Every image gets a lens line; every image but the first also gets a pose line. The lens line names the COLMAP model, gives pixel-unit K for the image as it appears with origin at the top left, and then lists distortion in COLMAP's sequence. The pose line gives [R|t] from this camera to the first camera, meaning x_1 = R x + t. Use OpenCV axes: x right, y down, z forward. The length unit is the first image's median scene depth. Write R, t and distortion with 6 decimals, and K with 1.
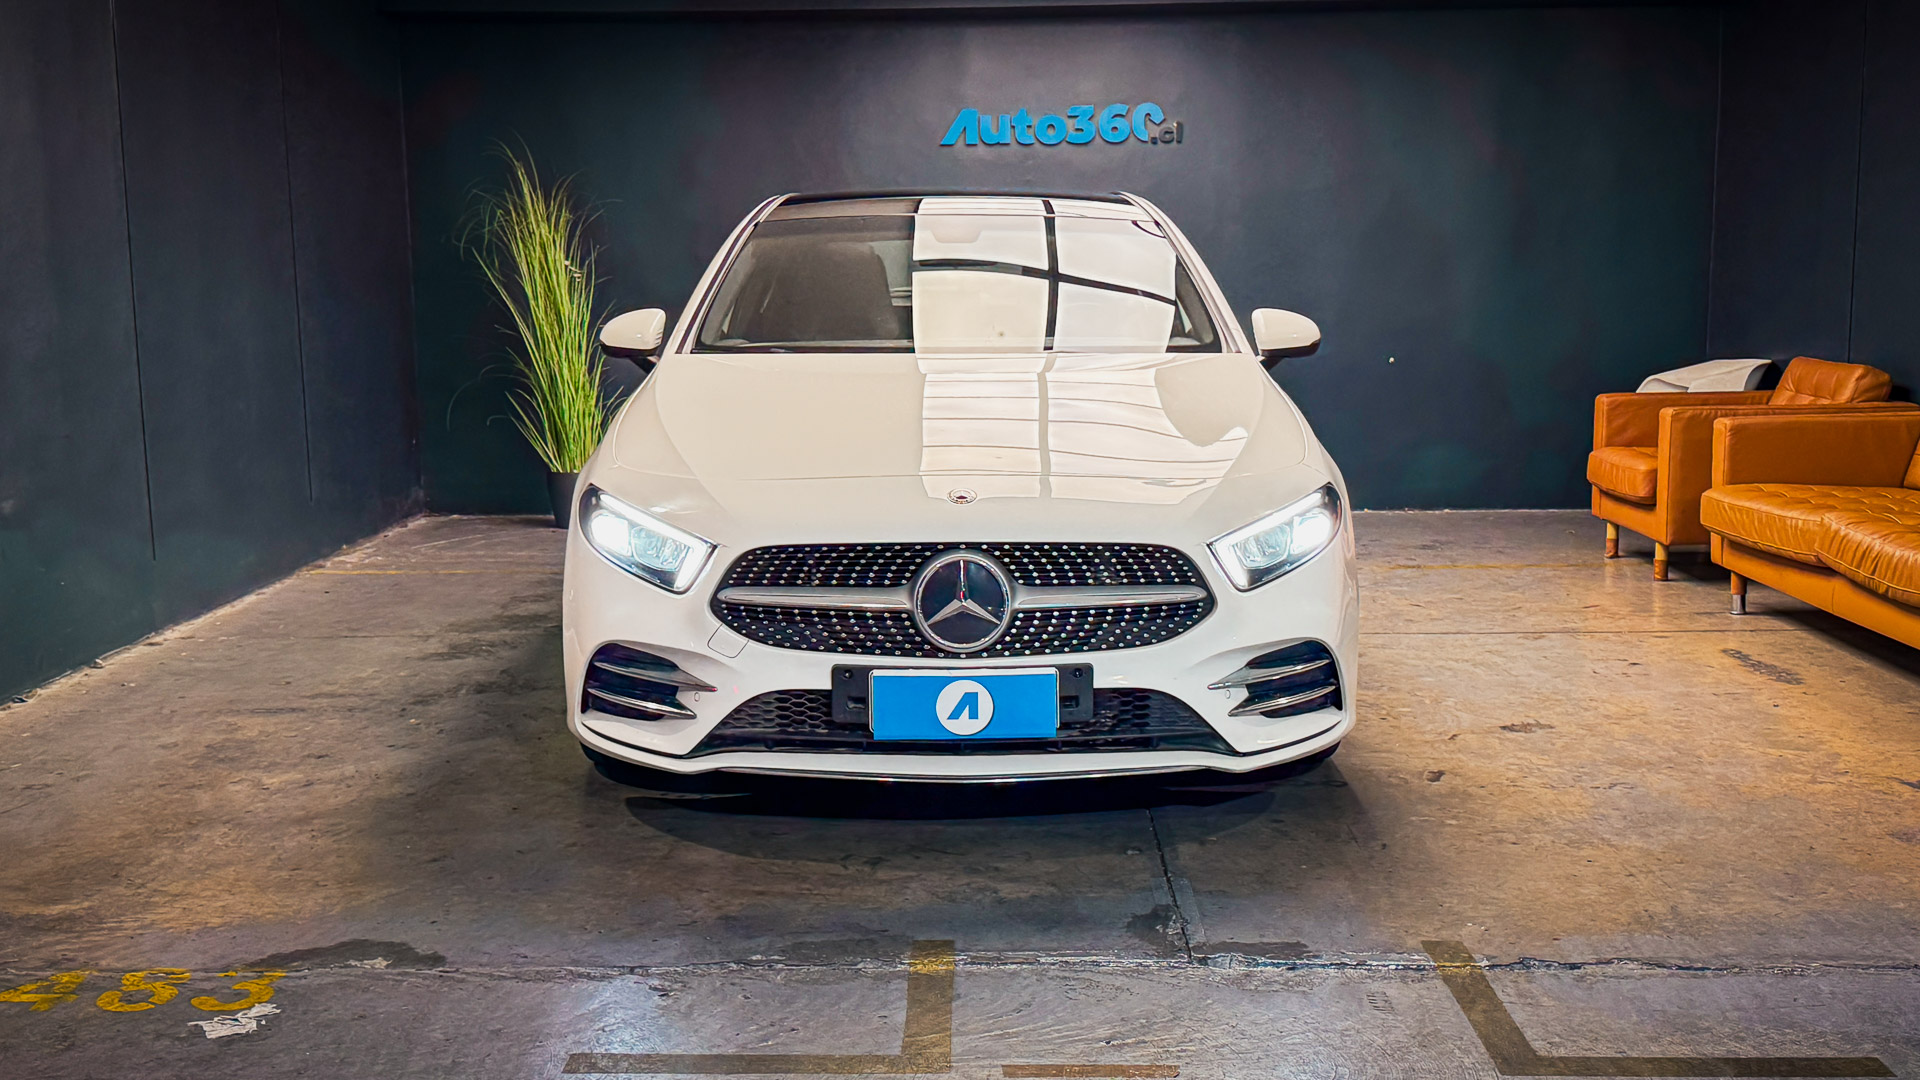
lens RADIAL K [[2097.8, 0, 960.0], [0, 2097.8, 540.0], [0, 0, 1]] dist [0.201768, -0.561256]
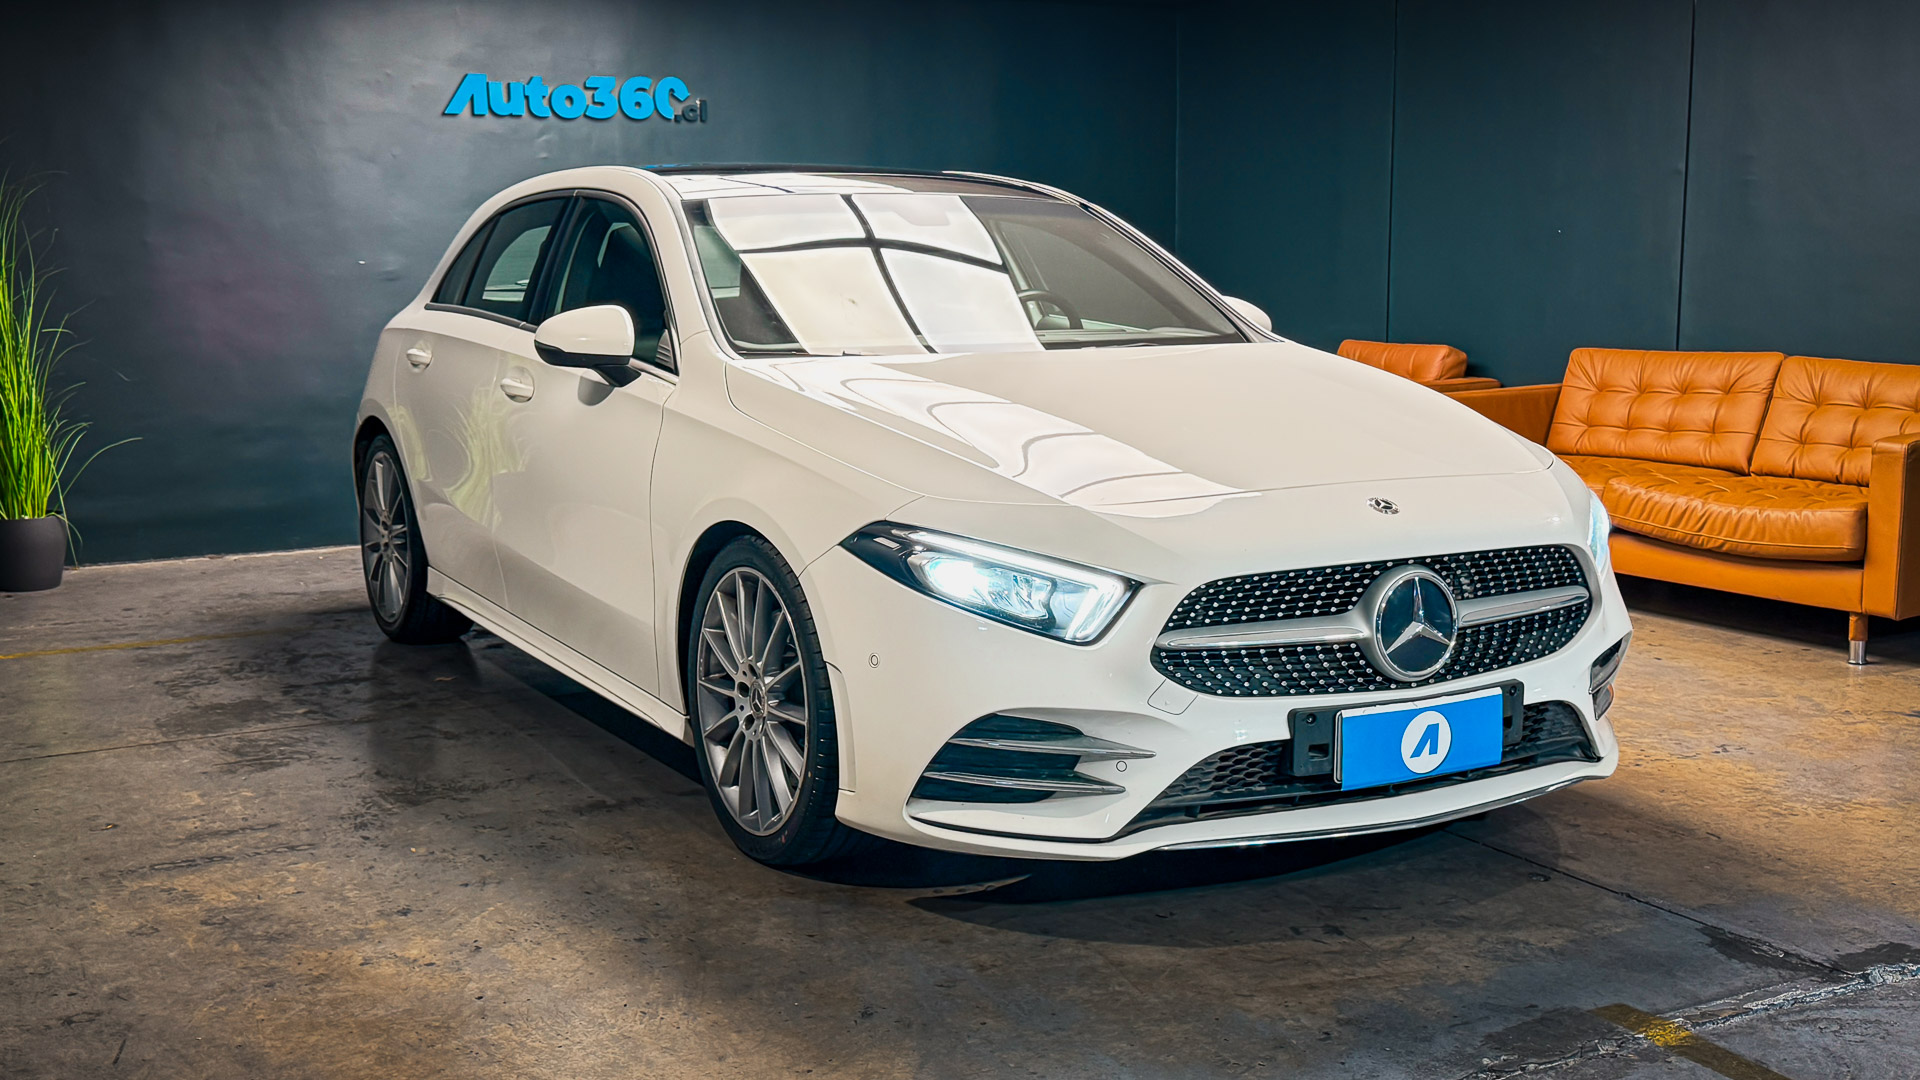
lens RADIAL K [[2097.8, 0, 960.0], [0, 2097.8, 540.0], [0, 0, 1]] dist [0.201768, -0.561256]
pose [[0.864344, -0.068435, 0.498222, -0.604925], [0.067317, 0.997526, 0.020233, -0.036874], [-0.498374, 0.016051, 0.866813, 0.316670]]
